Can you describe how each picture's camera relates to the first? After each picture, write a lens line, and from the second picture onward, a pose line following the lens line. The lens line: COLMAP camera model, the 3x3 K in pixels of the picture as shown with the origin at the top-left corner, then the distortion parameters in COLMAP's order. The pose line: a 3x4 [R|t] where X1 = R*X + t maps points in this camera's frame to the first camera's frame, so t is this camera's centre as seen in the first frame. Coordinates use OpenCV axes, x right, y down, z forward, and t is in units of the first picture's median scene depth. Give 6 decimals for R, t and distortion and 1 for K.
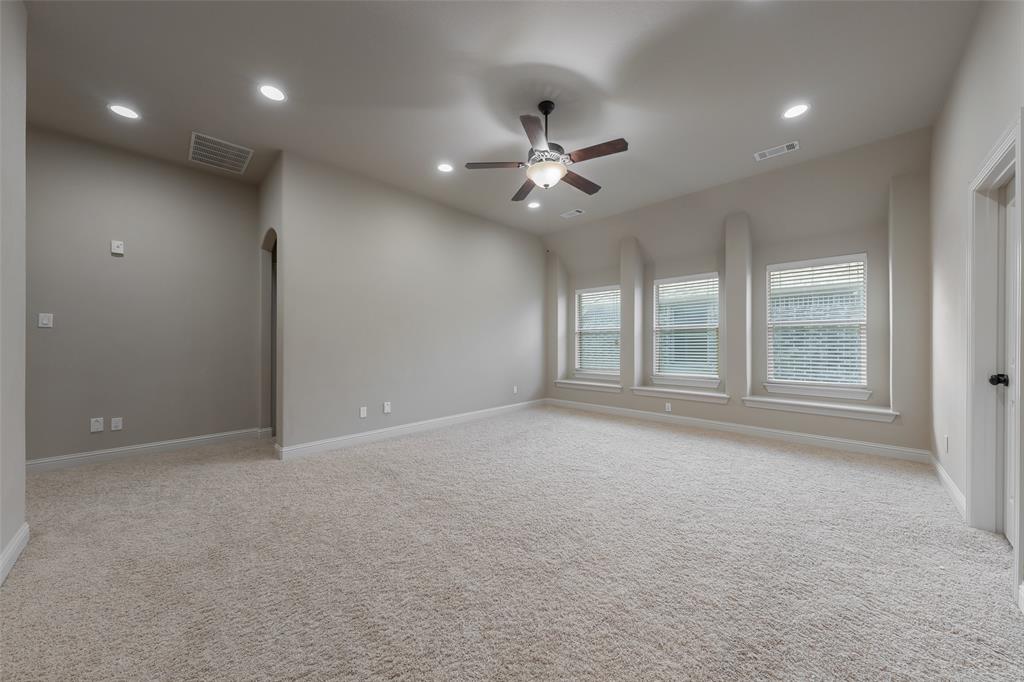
lens RADIAL K [[349.6, 0, 514.4], [0, 349.6, 342.4], [0, 0, 1]] dist [-0.000258, -0.000356]
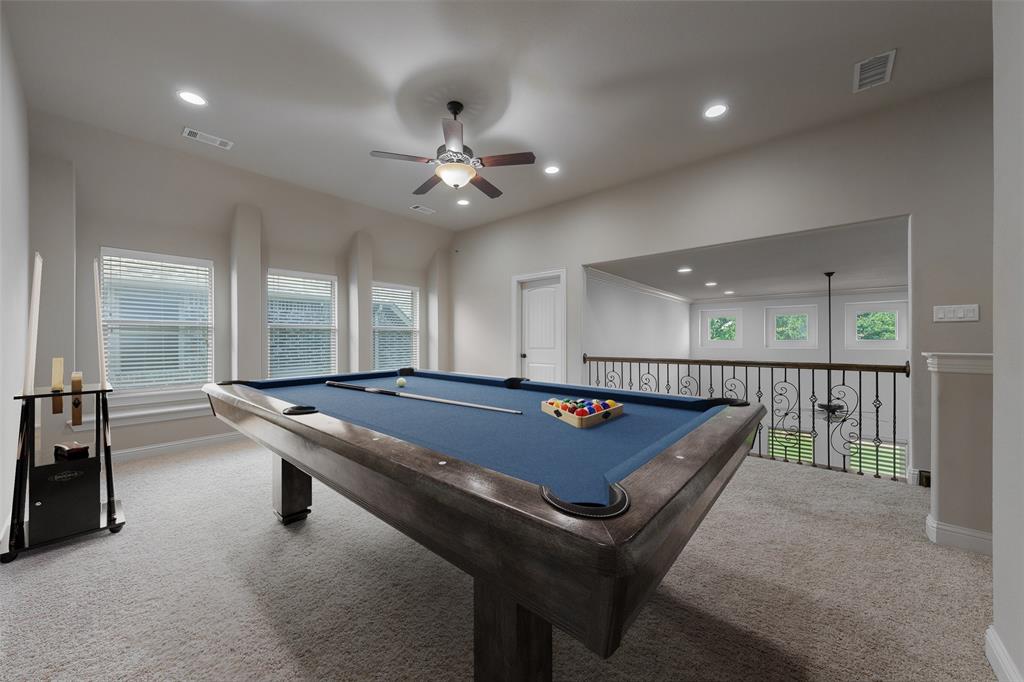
lens RADIAL K [[361.7, 0, 513.7], [0, 361.7, 341.7], [0, 0, 1]] dist [-0.000377, -0.000034]
pose [[-0.053687, 0.005191, 0.998544, -0.360690], [0.004147, 0.999979, -0.004976, 0.004467], [-0.998549, 0.003874, -0.053708, 0.334604]]
